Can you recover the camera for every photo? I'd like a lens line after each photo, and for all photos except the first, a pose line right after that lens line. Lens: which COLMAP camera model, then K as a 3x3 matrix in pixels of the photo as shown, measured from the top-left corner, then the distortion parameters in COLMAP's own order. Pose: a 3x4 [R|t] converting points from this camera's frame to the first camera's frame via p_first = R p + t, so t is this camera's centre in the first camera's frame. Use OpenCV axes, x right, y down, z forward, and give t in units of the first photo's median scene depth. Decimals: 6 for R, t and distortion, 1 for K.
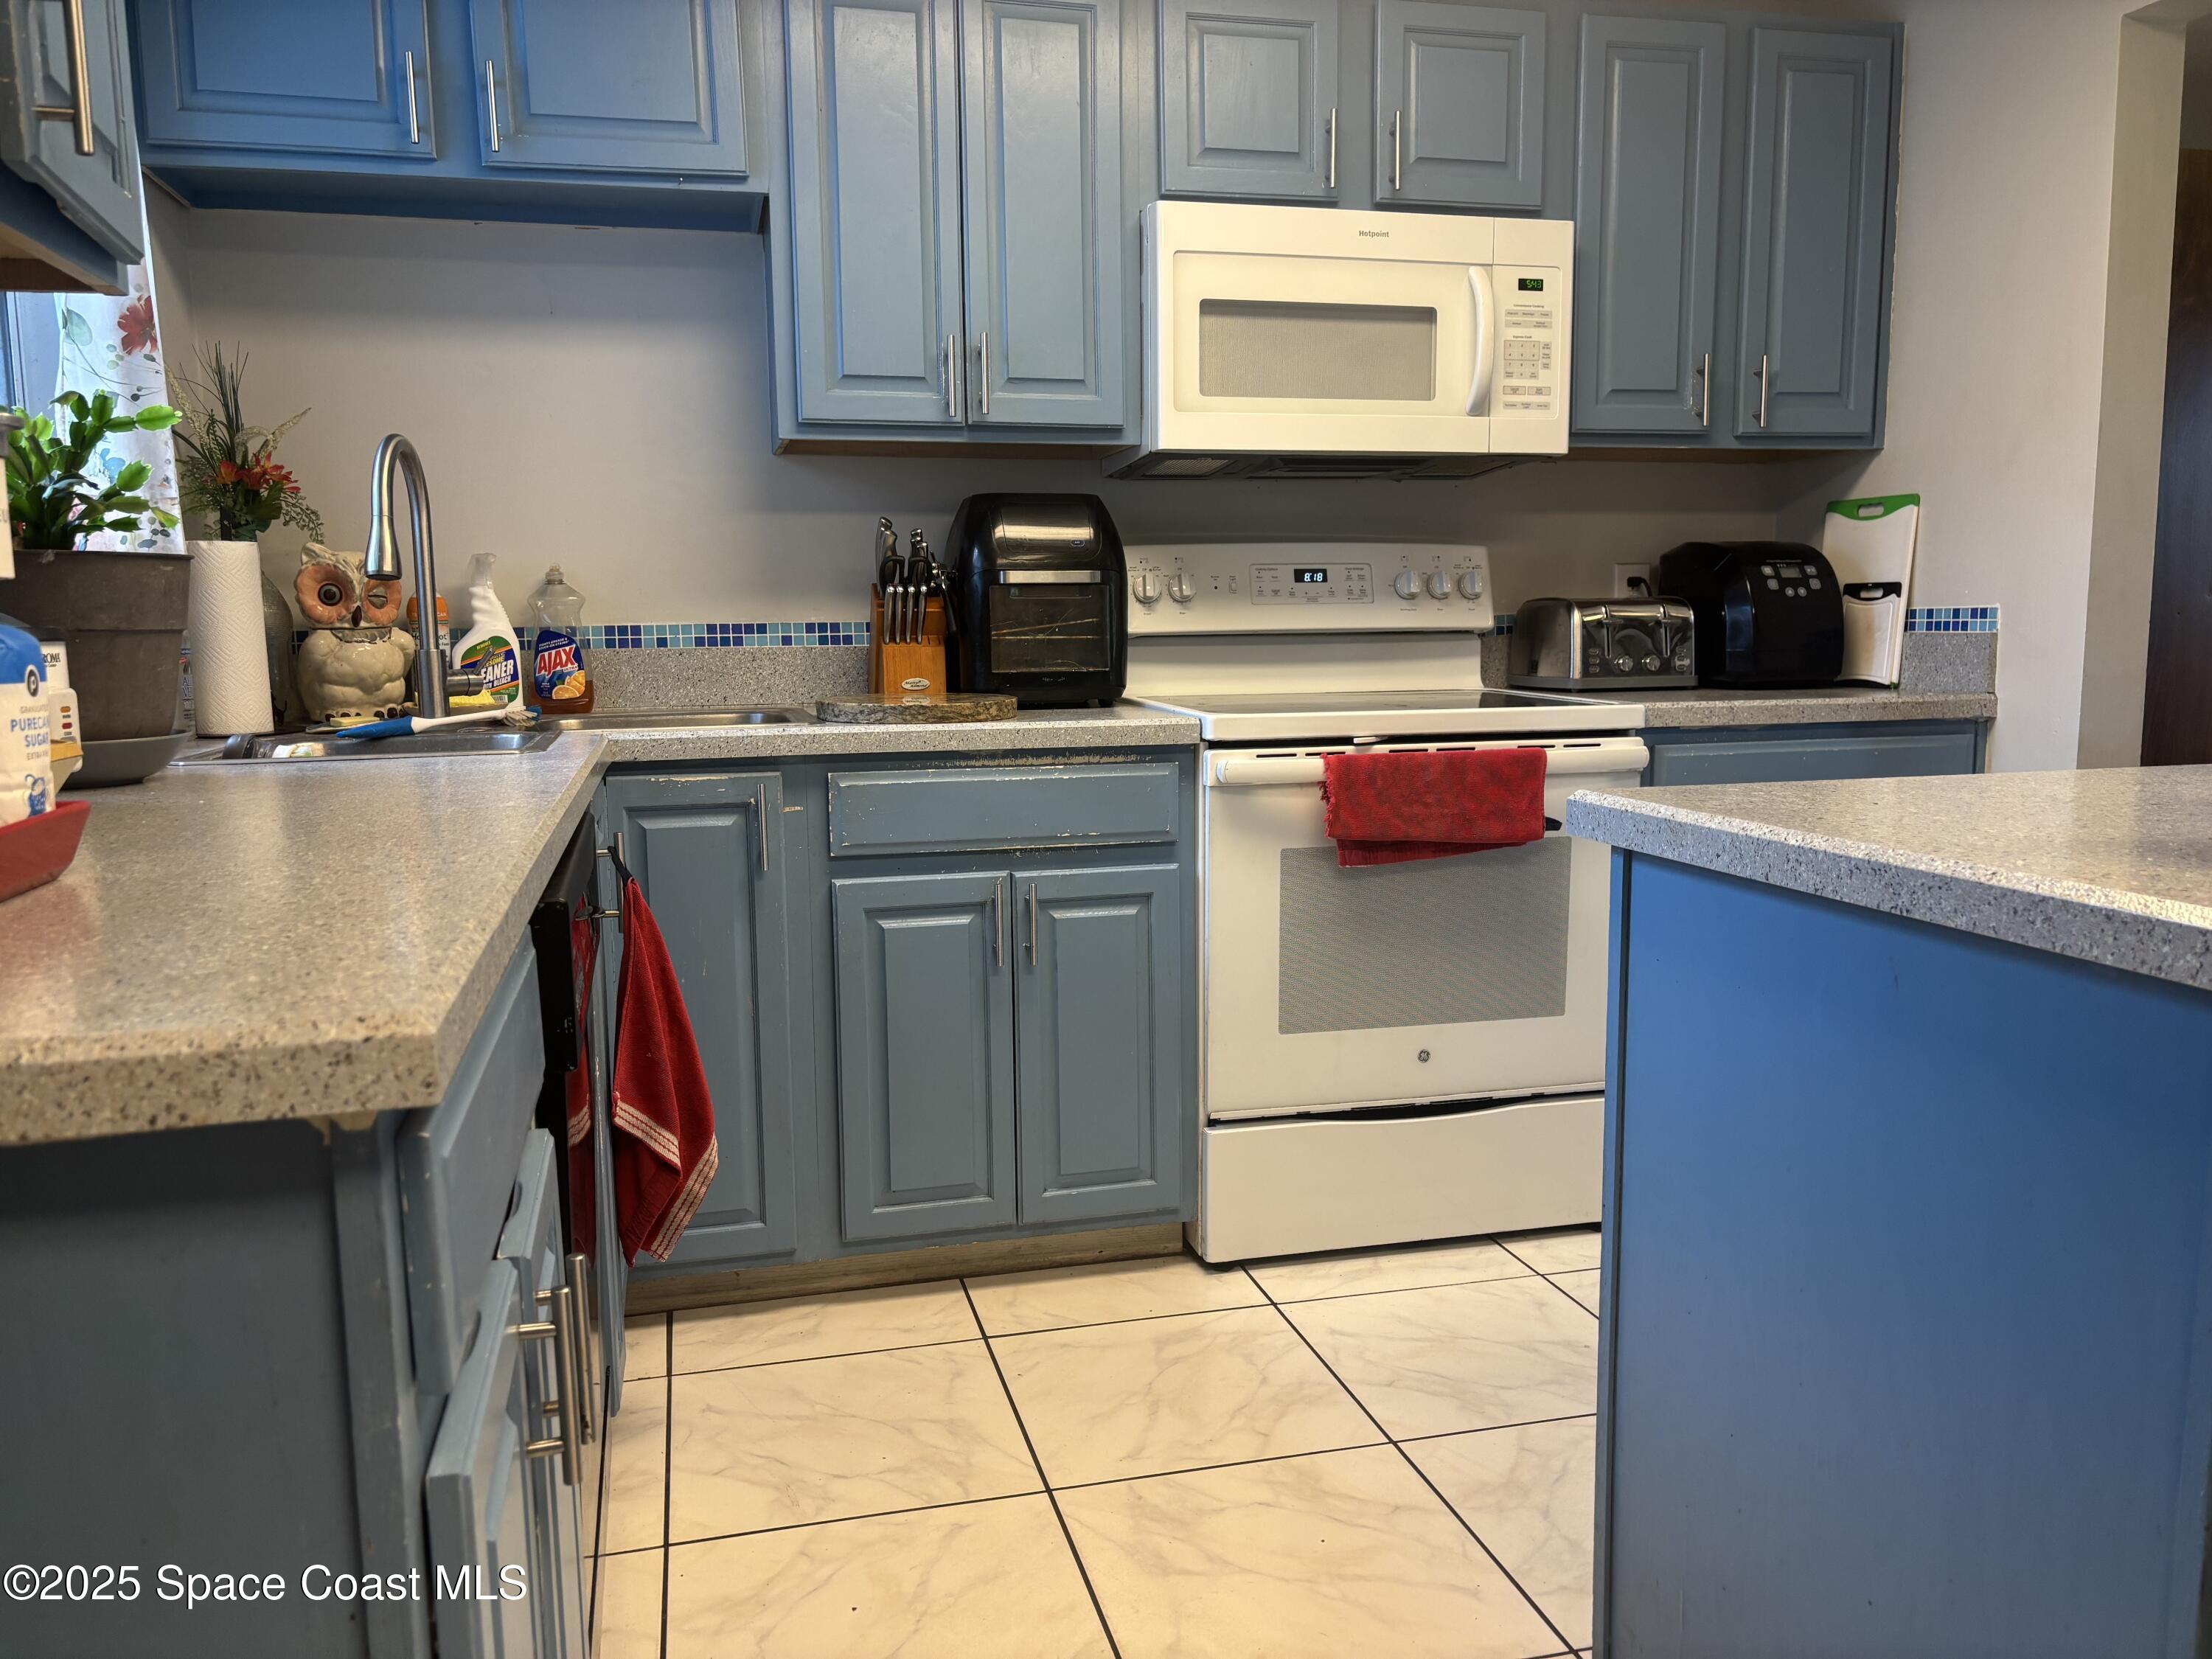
lens RADIAL K [[1677.3, 0, 1106.8], [0, 1677.3, 834.6], [0, 0, 1]] dist [0.048844, -0.053020]
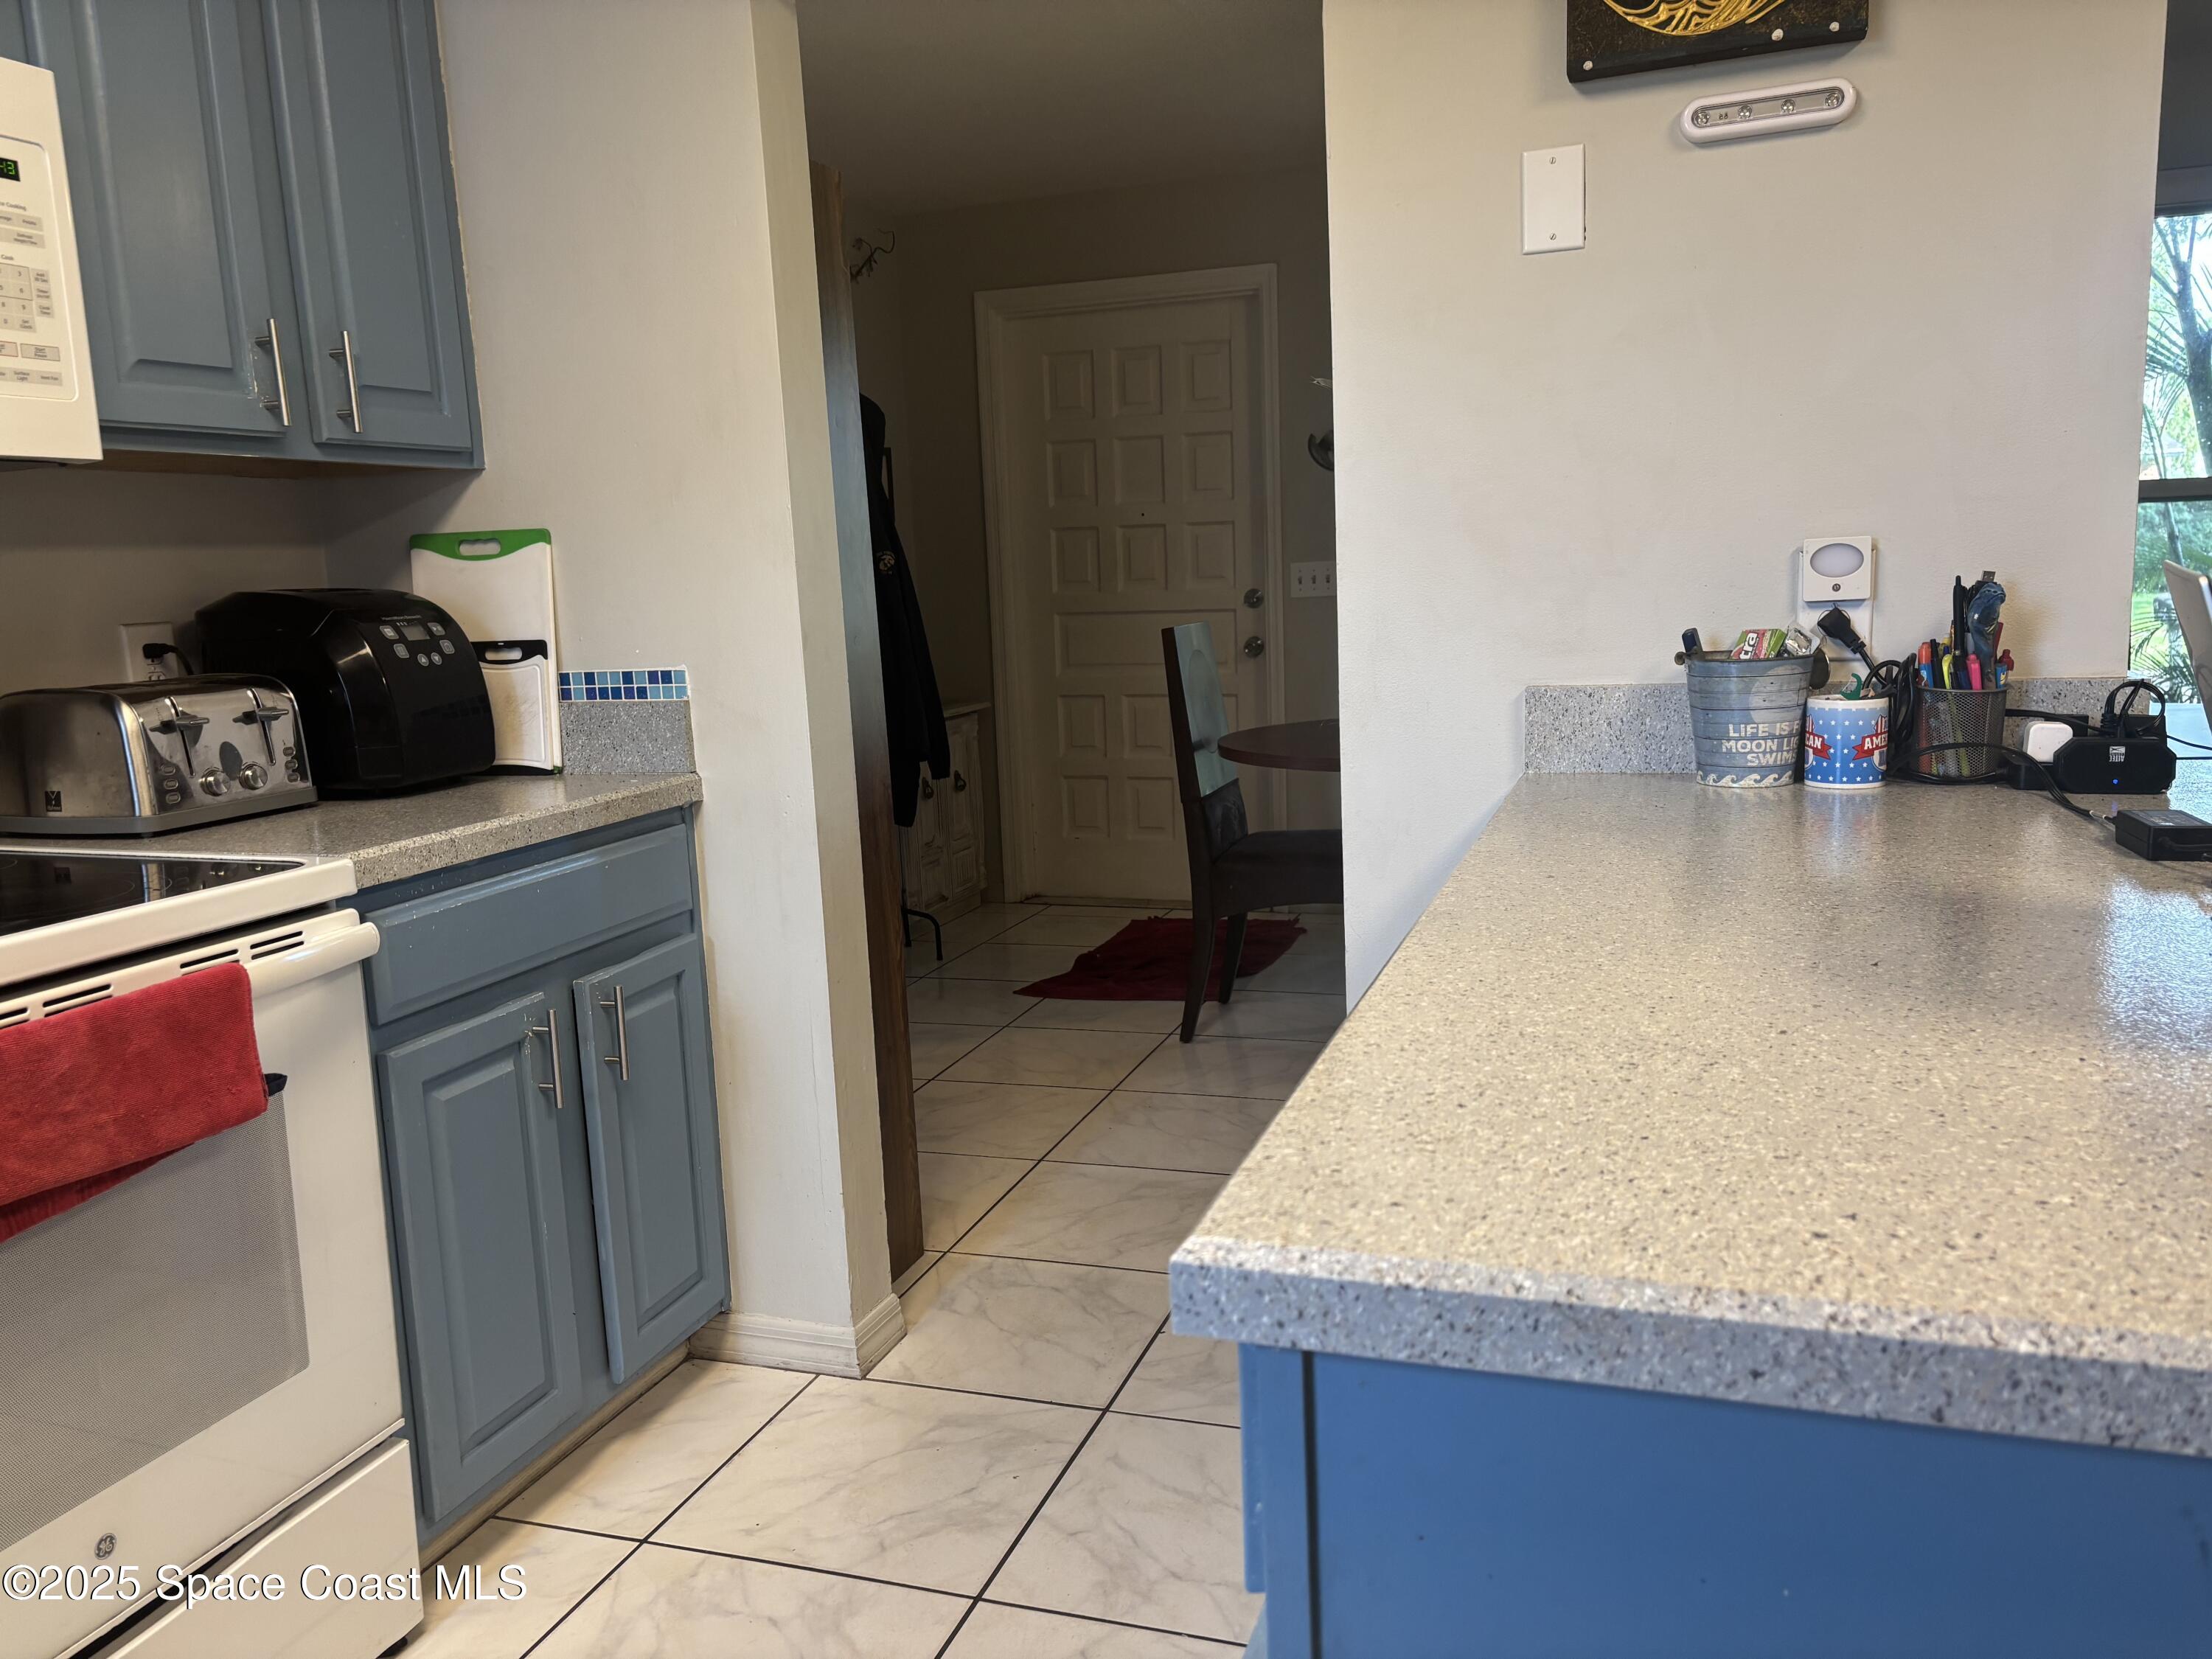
lens RADIAL K [[1677.3, 0, 1104.9], [0, 1677.3, 834.8], [0, 0, 1]] dist [0.048844, -0.053020]
pose [[0.544089, -0.147097, 0.826033, -0.053250], [0.144103, 0.986266, 0.080714, -0.087698], [-0.826560, 0.075118, 0.557813, 0.361169]]
